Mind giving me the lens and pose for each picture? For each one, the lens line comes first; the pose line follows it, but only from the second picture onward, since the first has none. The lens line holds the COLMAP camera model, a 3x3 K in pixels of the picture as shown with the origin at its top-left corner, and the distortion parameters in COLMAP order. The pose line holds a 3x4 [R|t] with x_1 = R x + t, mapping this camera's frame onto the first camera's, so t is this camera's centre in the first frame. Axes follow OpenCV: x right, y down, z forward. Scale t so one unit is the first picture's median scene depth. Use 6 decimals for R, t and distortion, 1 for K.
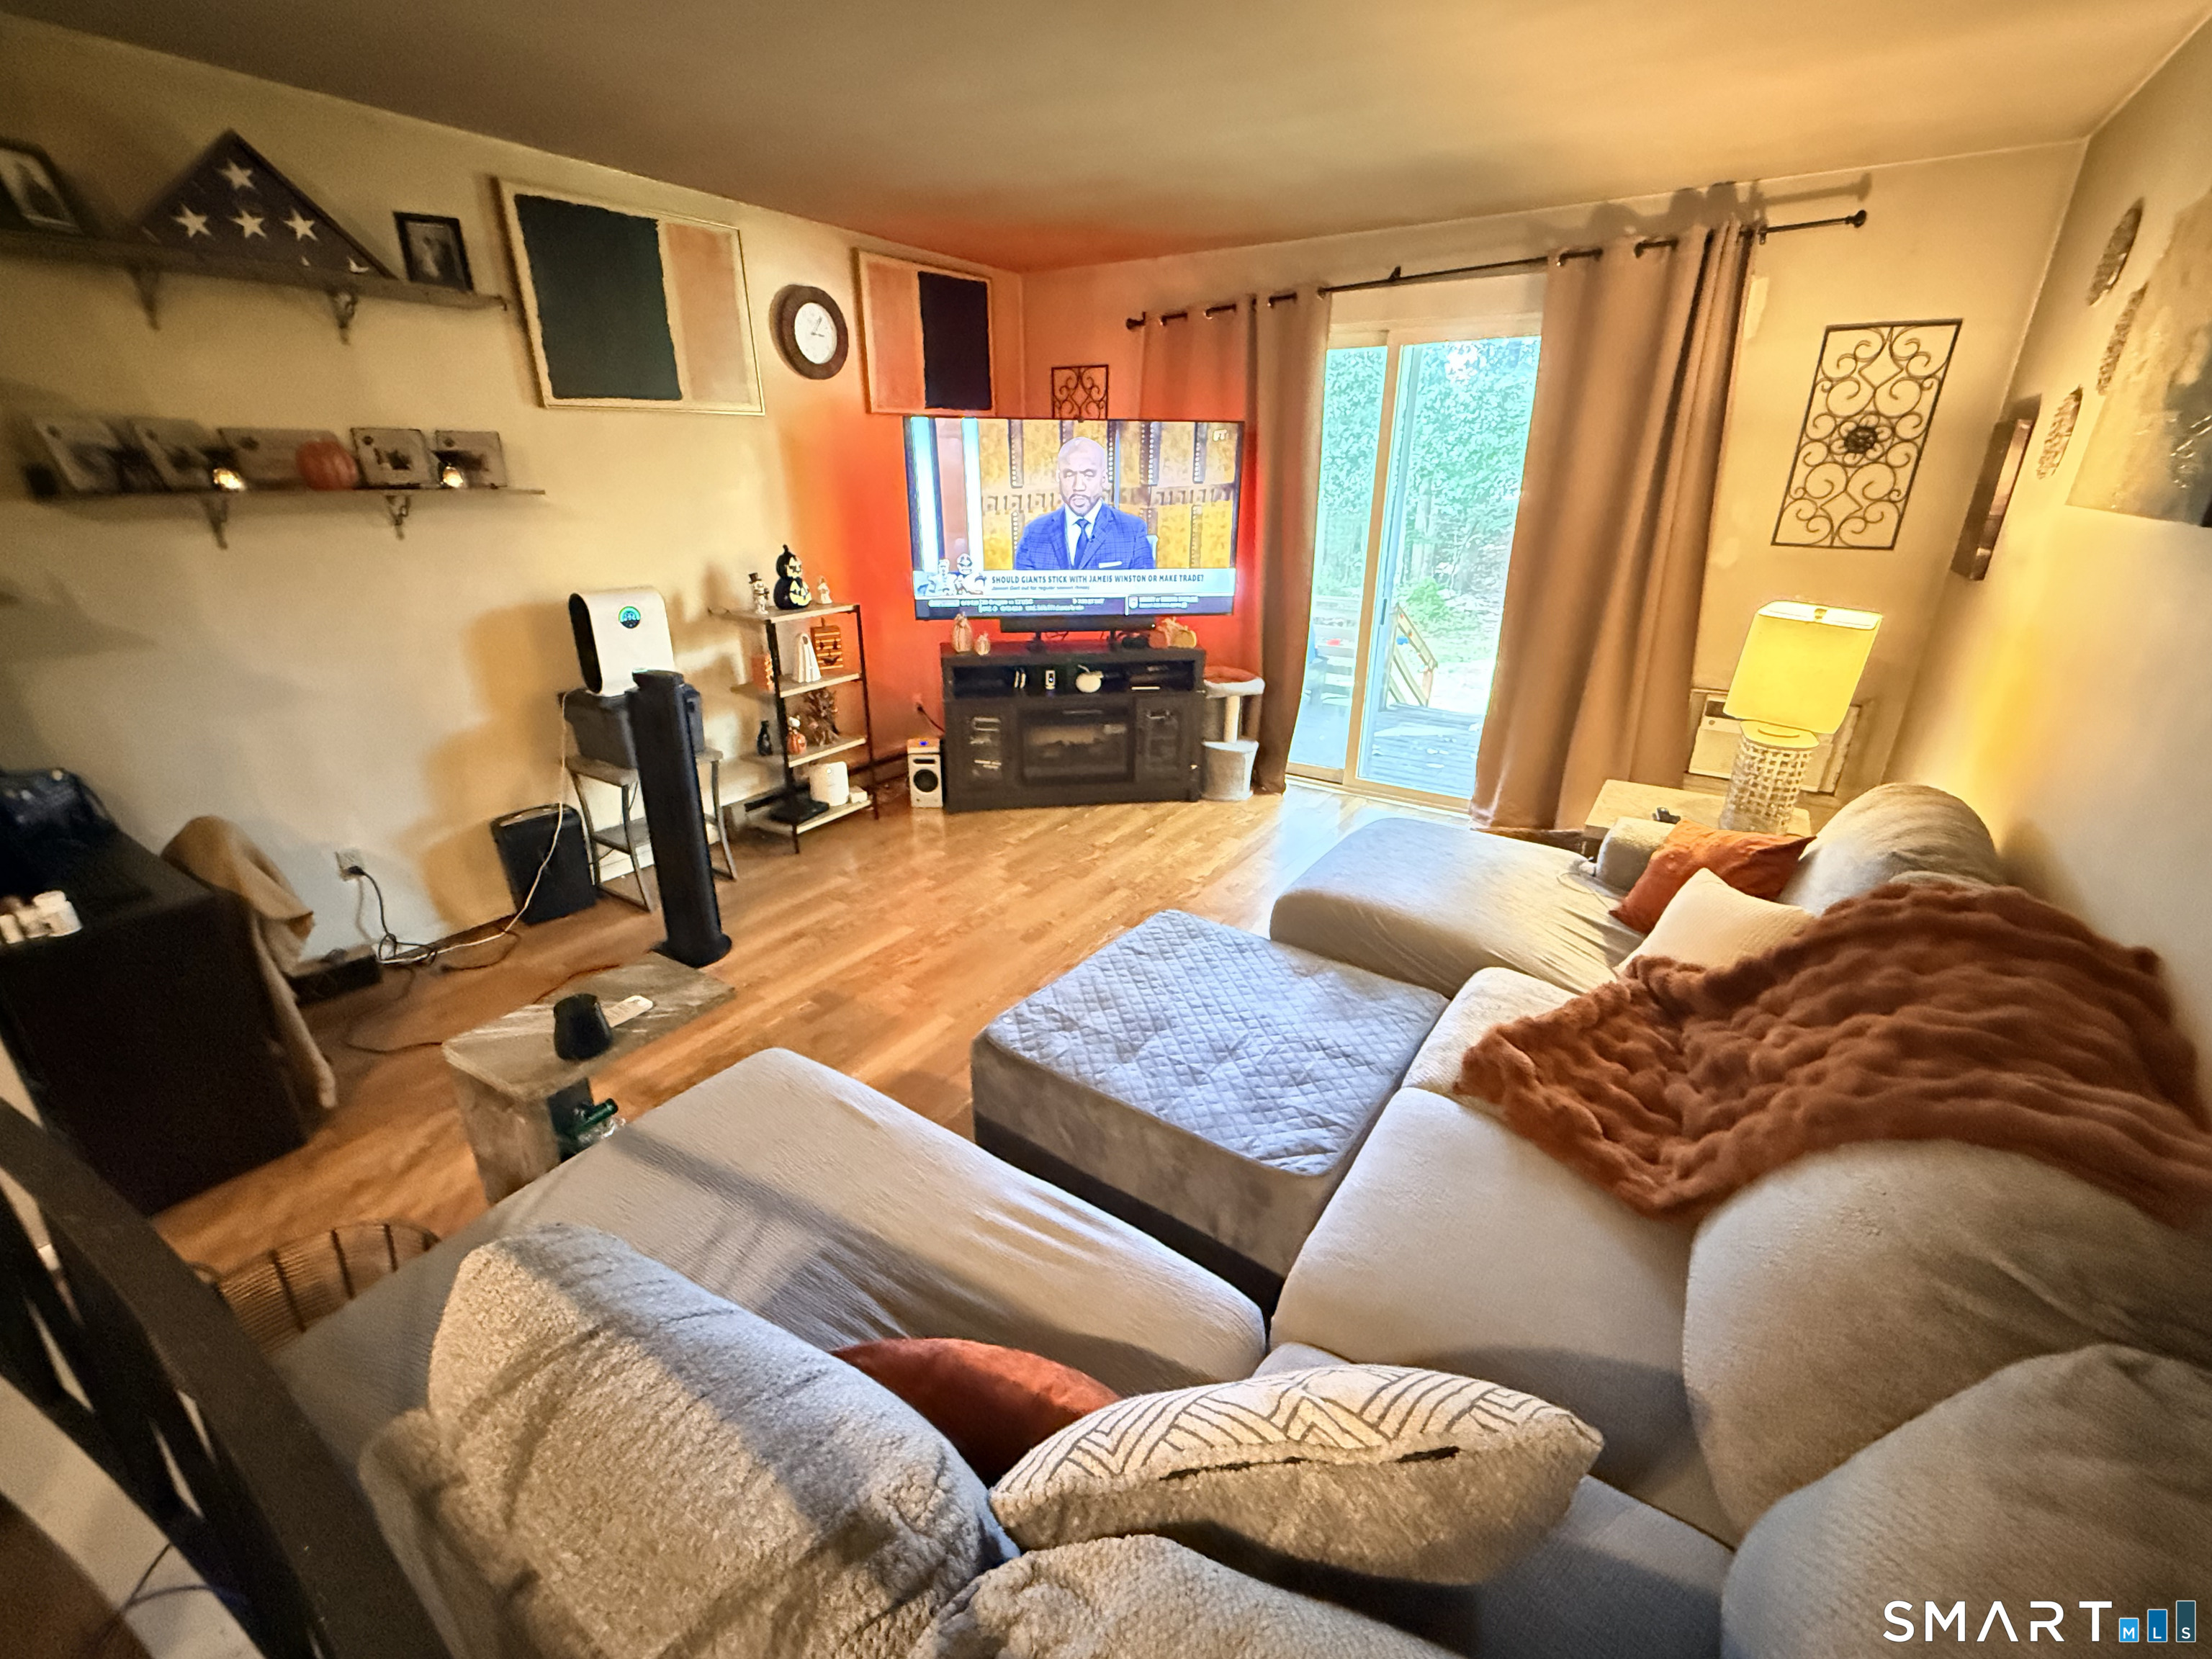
lens RADIAL K [[925.0, 0, 1105.9], [0, 925.0, 828.1], [0, 0, 1]] dist [0.000673, 0.000111]
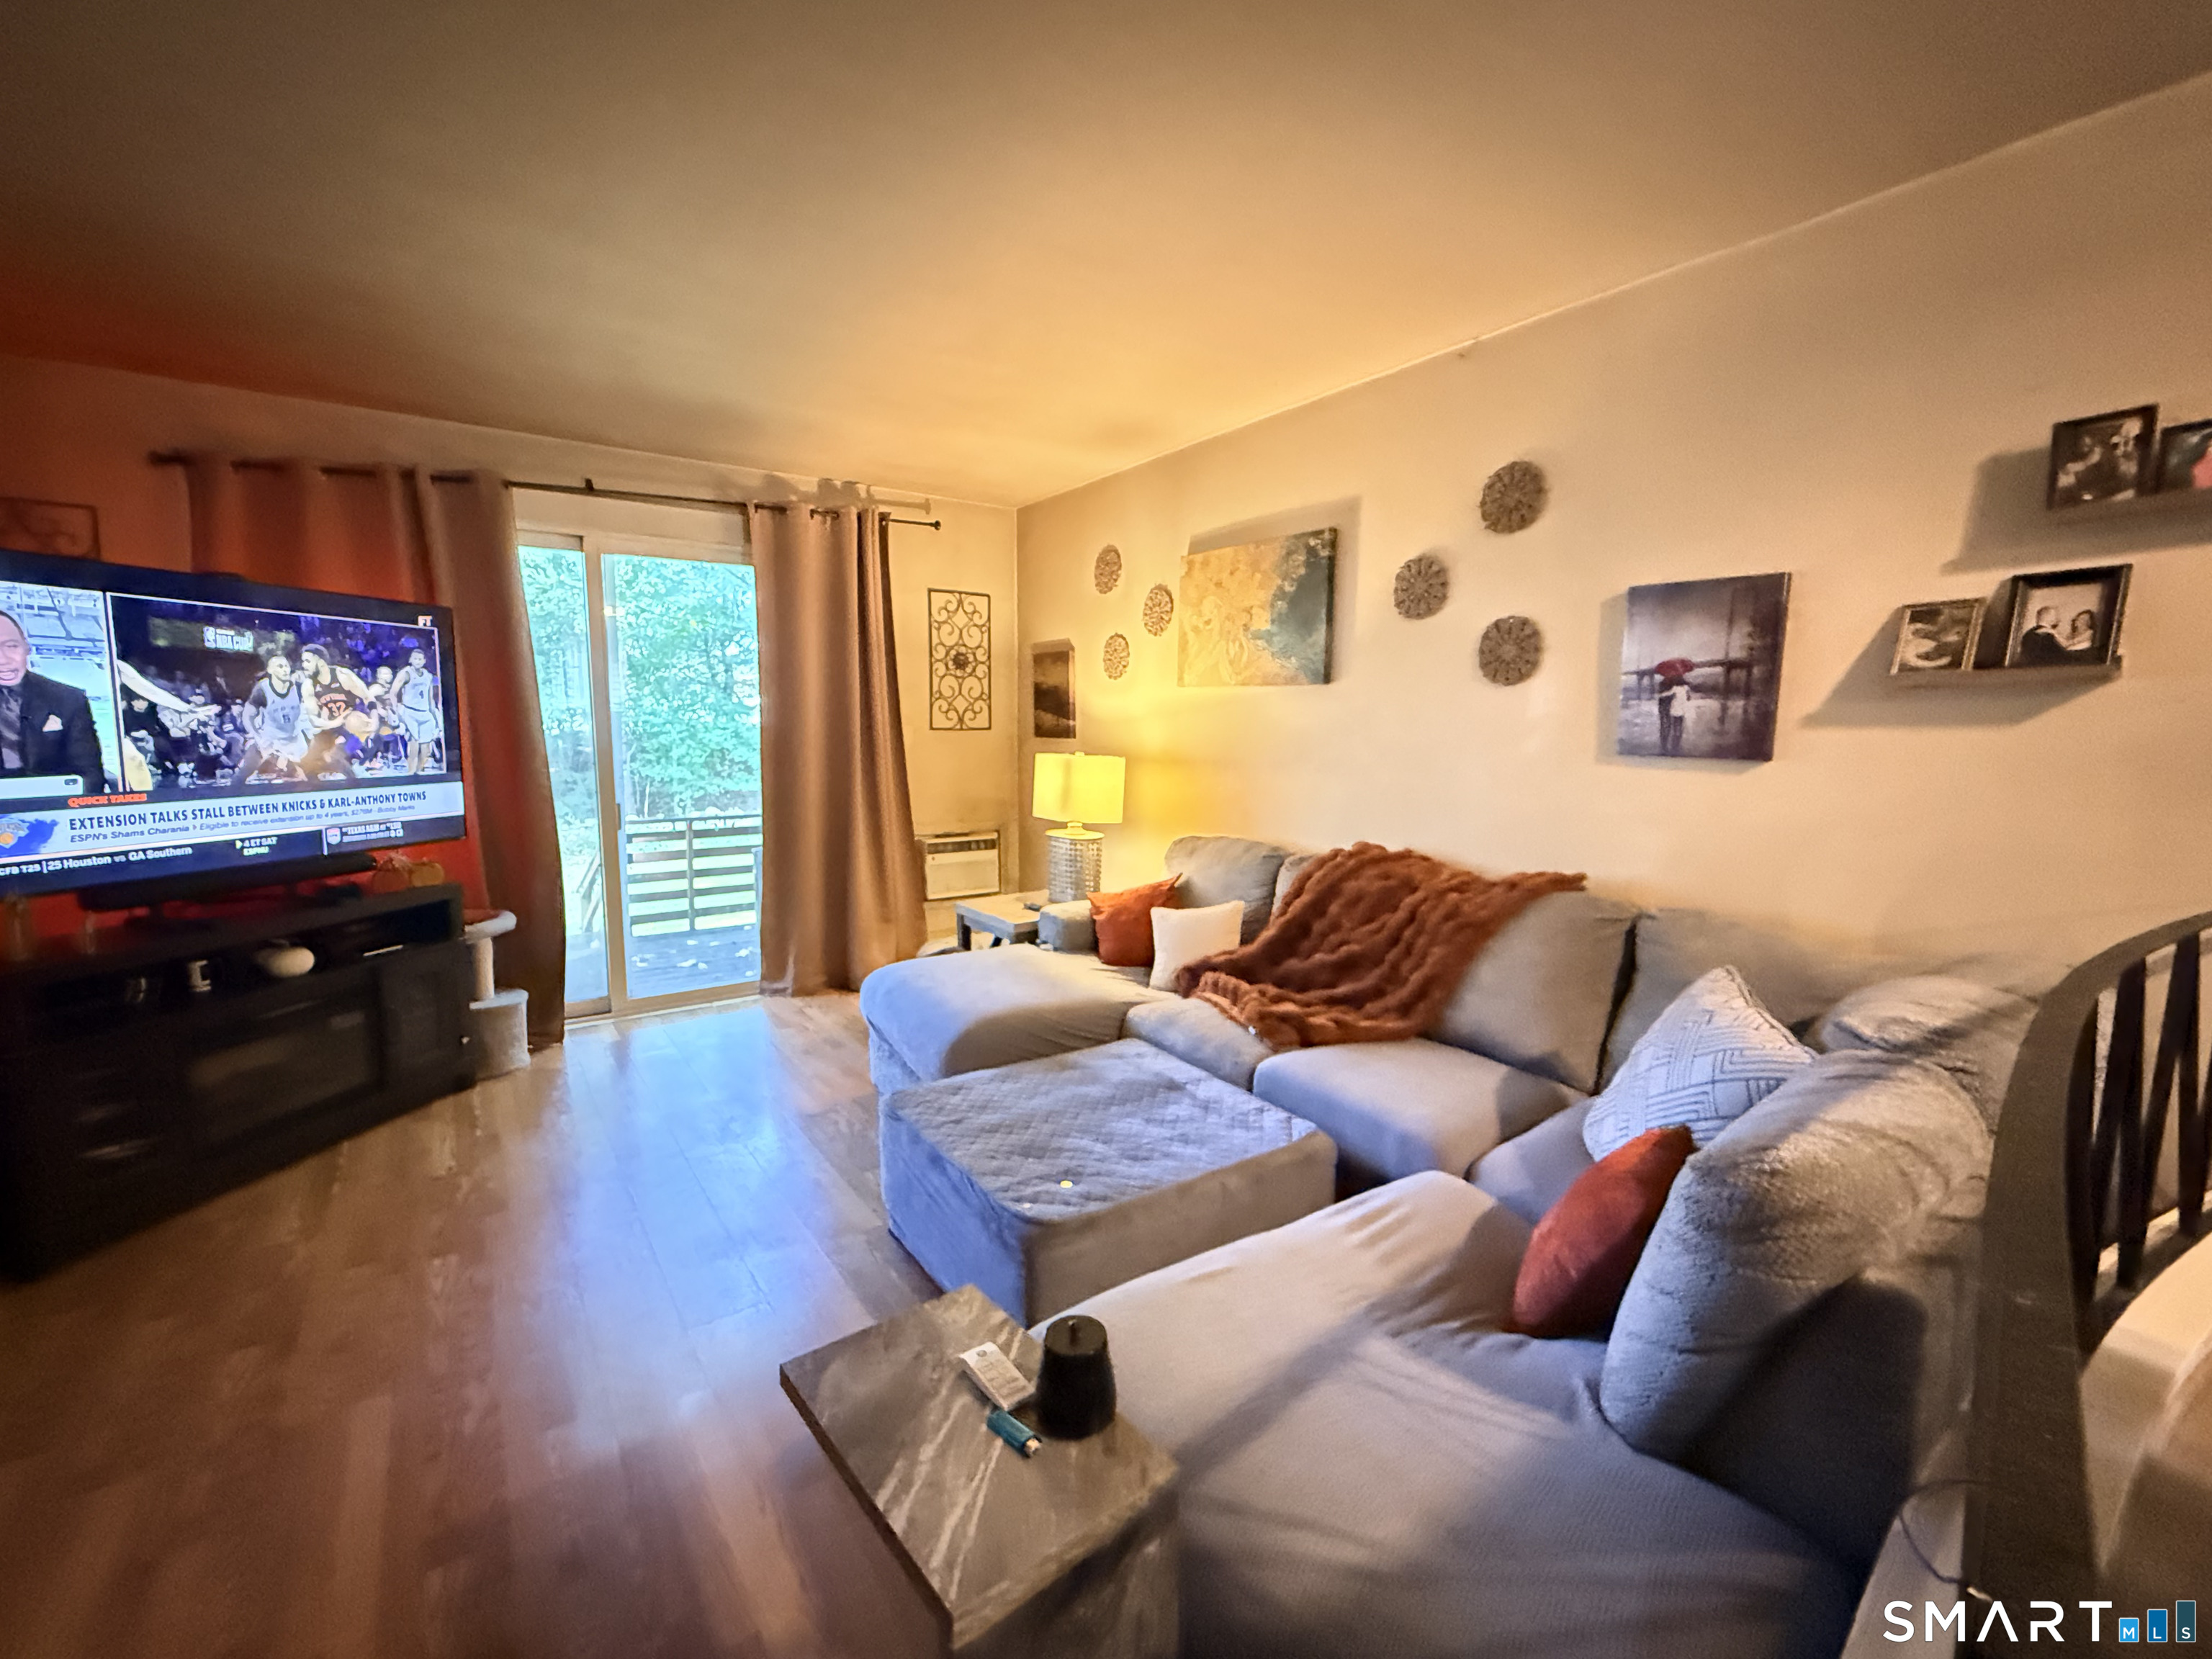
lens RADIAL K [[925.0, 0, 1109.0], [0, 925.0, 825.1], [0, 0, 1]] dist [0.000673, 0.000111]
pose [[0.359360, -0.110929, 0.926583, -0.551899], [0.338805, 0.940669, -0.018784, -0.057273], [-0.869524, 0.320681, 0.375622, 0.315038]]
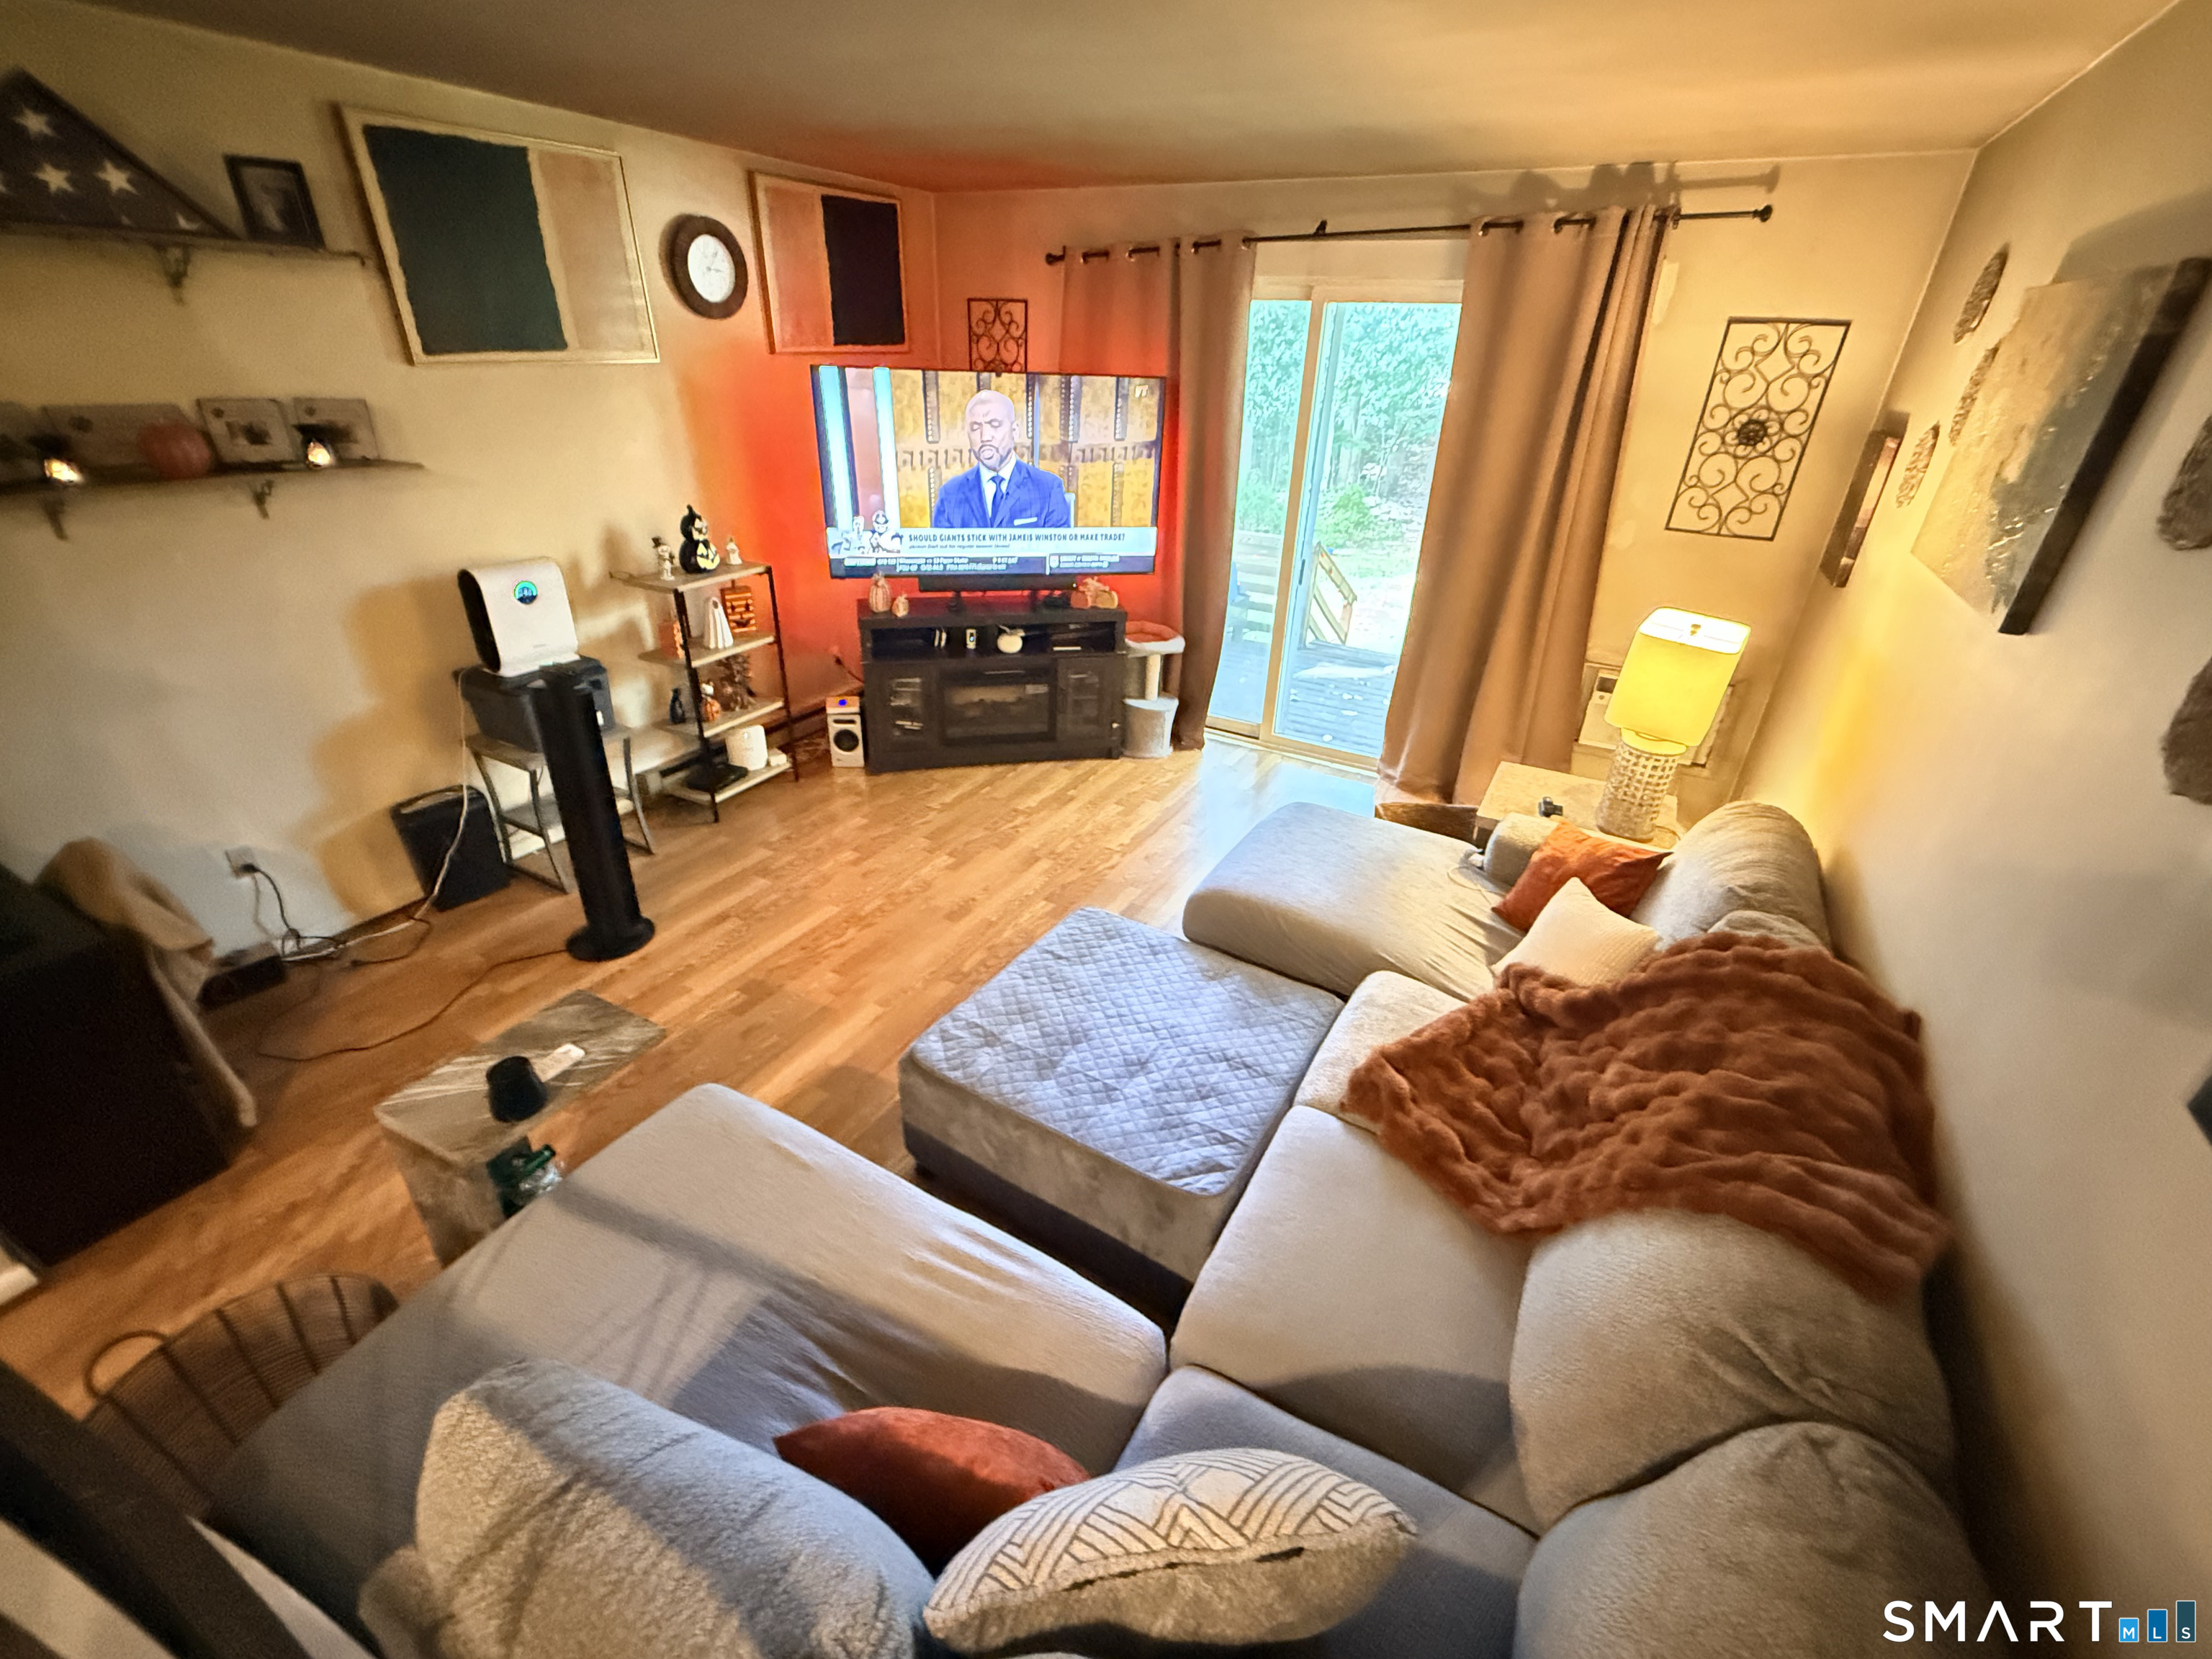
lens RADIAL K [[925.0, 0, 1105.6], [0, 925.0, 826.8], [0, 0, 1]] dist [0.000673, 0.000111]
pose [[0.996867, -0.007928, 0.078695, 0.005906], [-0.000764, 0.993952, 0.109814, -0.095960], [-0.079090, -0.109531, 0.990832, -0.022783]]
